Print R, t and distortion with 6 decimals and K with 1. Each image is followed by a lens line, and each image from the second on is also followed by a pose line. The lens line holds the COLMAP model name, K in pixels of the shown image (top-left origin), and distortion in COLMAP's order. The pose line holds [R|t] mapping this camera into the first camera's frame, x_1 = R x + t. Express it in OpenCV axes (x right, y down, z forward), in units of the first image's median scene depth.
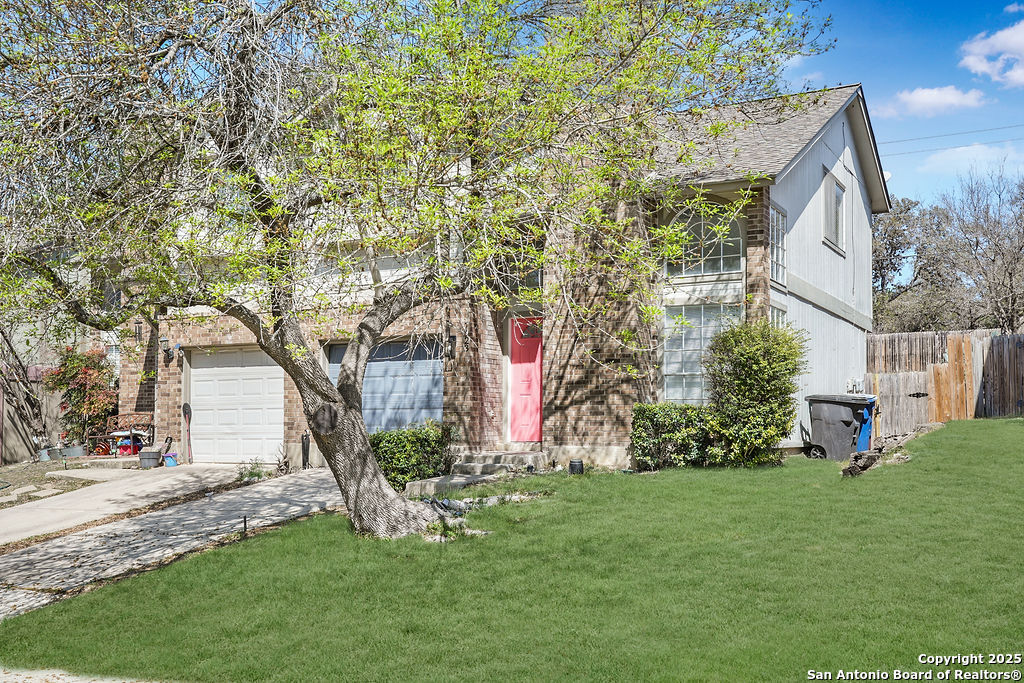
lens RADIAL K [[1041.5, 0, 513.7], [0, 1041.5, 339.4], [0, 0, 1]] dist [-0.124238, 0.000000]
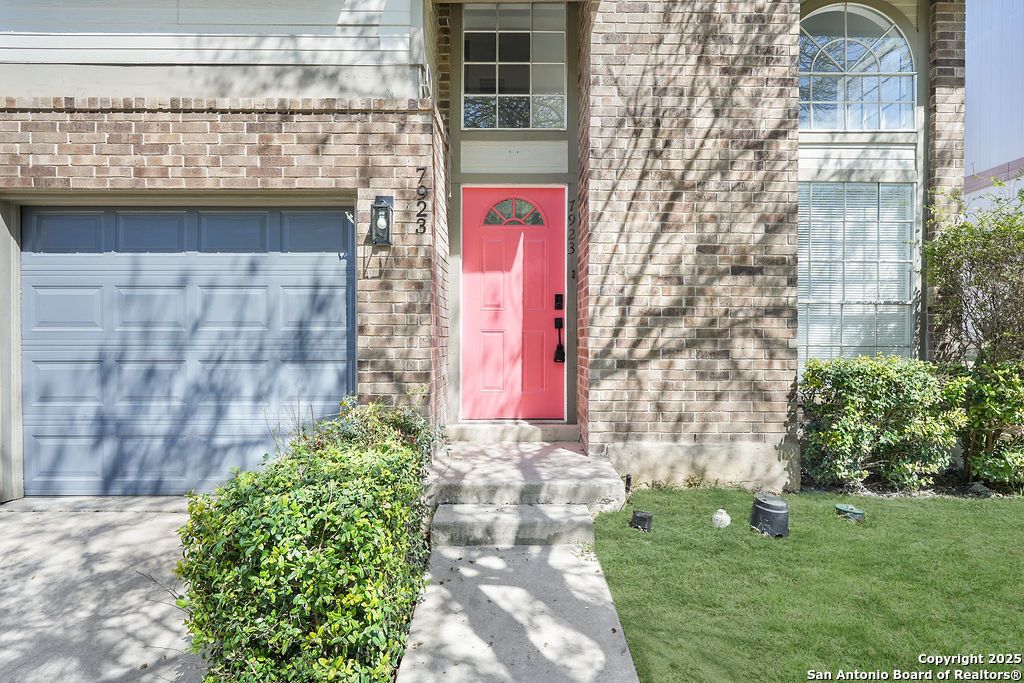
lens RADIAL K [[583.7, 0, 507.0], [0, 583.7, 334.8], [0, 0, 1]] dist [-0.014950, 0.000926]
pose [[0.868296, 0.003706, 0.496033, -0.138889], [-0.044704, 0.996488, 0.070808, 0.036026], [-0.494029, -0.083658, 0.865412, 0.798600]]
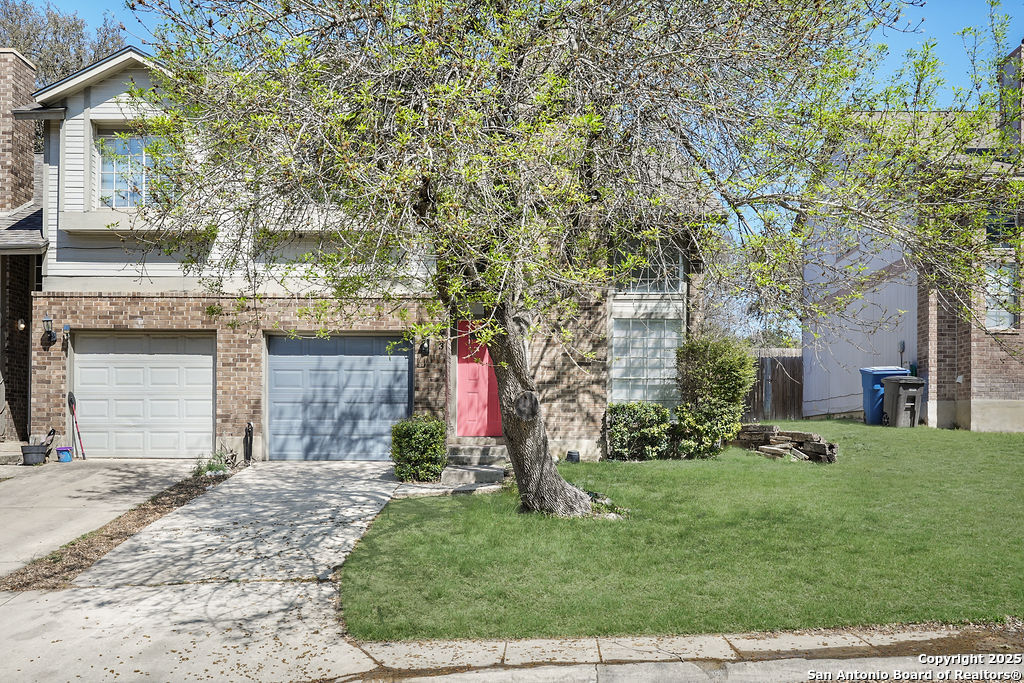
lens RADIAL K [[1026.3, 0, 504.3], [0, 1026.3, 342.9], [0, 0, 1]] dist [-0.108659, 0.000000]
pose [[0.881634, 0.051611, 0.469103, -0.493615], [-0.047164, 0.998661, -0.021233, 0.025161], [-0.469571, -0.003405, 0.882888, 0.059380]]
